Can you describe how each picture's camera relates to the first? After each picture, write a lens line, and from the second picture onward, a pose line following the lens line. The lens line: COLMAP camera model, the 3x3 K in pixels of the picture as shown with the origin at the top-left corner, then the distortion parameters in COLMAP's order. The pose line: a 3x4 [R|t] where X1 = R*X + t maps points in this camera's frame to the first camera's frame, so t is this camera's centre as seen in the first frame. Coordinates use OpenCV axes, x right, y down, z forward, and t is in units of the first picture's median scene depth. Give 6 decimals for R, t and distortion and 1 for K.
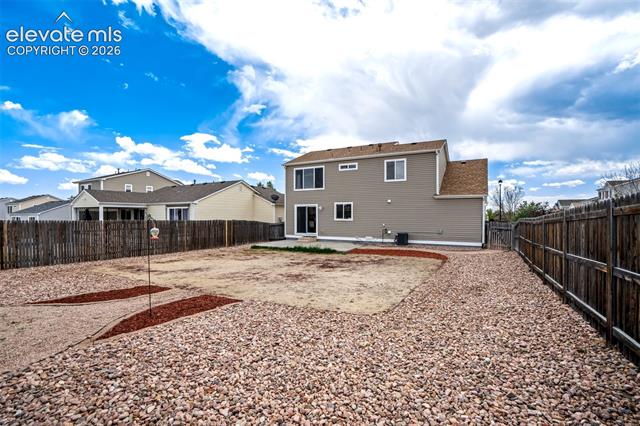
lens RADIAL K [[303.4, 0, 318.2], [0, 303.4, 212.0], [0, 0, 1]] dist [0.000566, -0.000150]
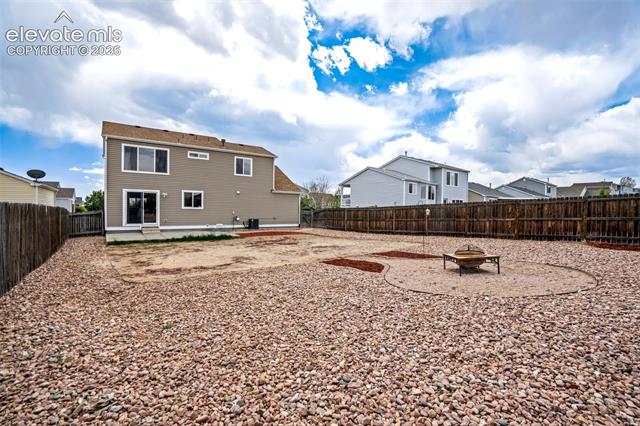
lens RADIAL K [[303.4, 0, 318.2], [0, 303.4, 212.0], [0, 0, 1]] dist [0.000566, -0.000150]
pose [[0.438564, -0.002437, 0.898697, -0.627340], [-0.025518, 0.999559, 0.015163, 0.012530], [-0.898338, -0.029583, 0.438309, 0.194785]]
